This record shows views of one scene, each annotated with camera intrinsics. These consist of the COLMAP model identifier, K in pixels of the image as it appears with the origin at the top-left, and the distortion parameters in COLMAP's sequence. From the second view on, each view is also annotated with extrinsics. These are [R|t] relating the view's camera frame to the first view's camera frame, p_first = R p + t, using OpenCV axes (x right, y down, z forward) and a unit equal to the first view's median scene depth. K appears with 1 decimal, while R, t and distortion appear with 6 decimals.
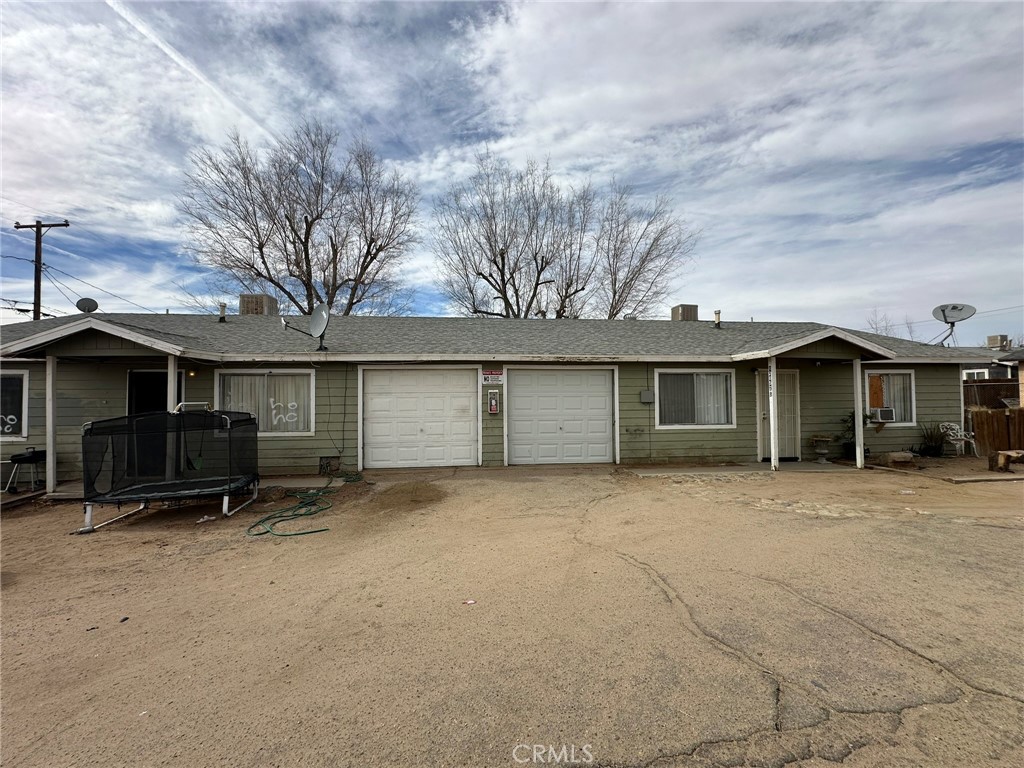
lens RADIAL K [[409.1, 0, 512.2], [0, 409.1, 382.3], [0, 0, 1]] dist [-0.002645, -0.000364]
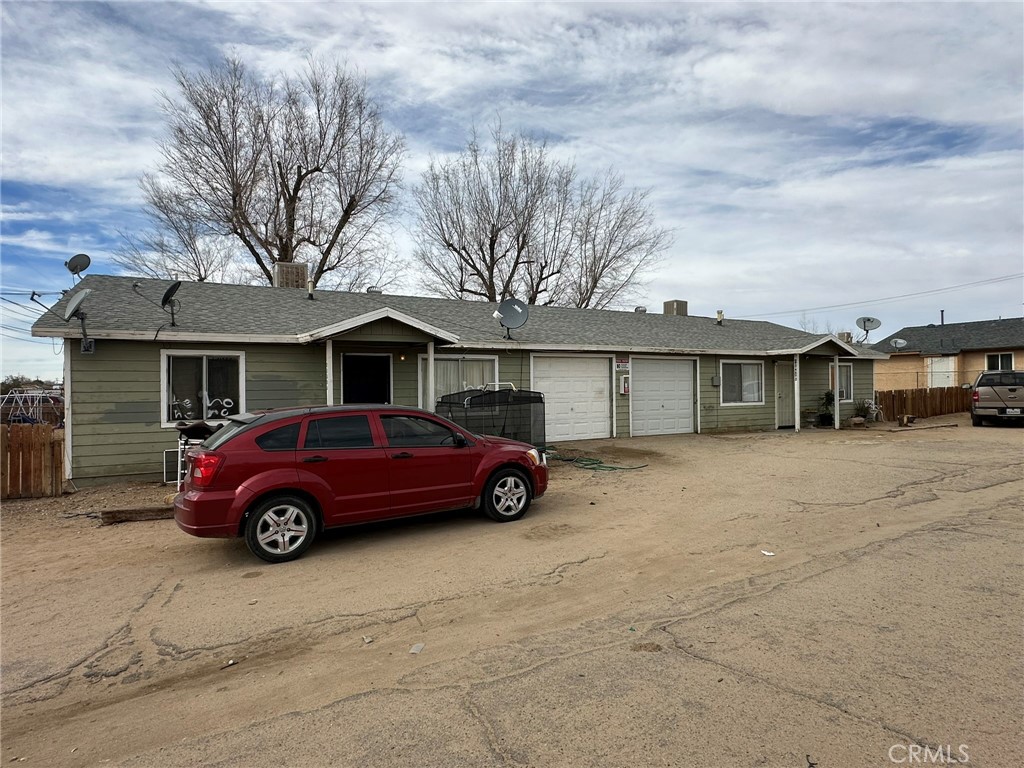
lens RADIAL K [[557.3, 0, 512.0], [0, 557.3, 384.0], [0, 0, 1]] dist [-0.002065, -0.000272]
pose [[0.925929, -0.000016, 0.377698, -0.943073], [-0.010437, 0.999617, 0.025629, 0.005791], [-0.377554, -0.027673, 0.925574, -0.395581]]
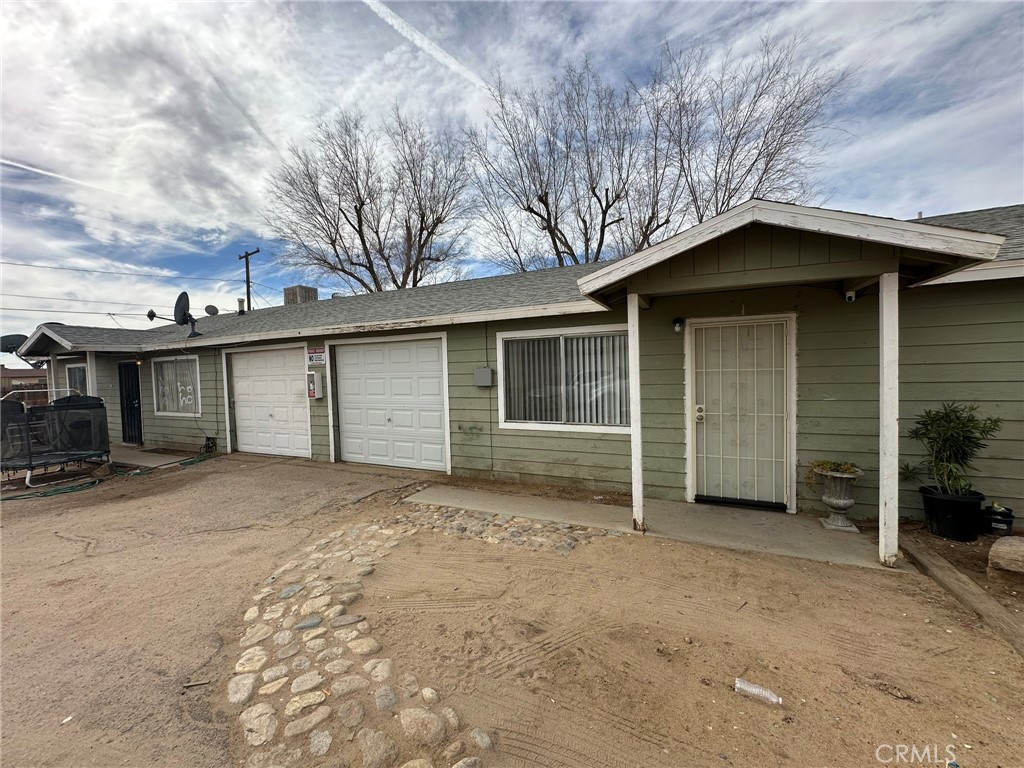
lens RADIAL K [[409.1, 0, 512.2], [0, 409.1, 382.3], [0, 0, 1]] dist [-0.002645, -0.000364]
pose [[0.854823, -0.001479, -0.518917, 0.703266], [0.038567, 0.997411, 0.060689, 0.005437], [0.517484, -0.071892, 0.852668, 0.473313]]
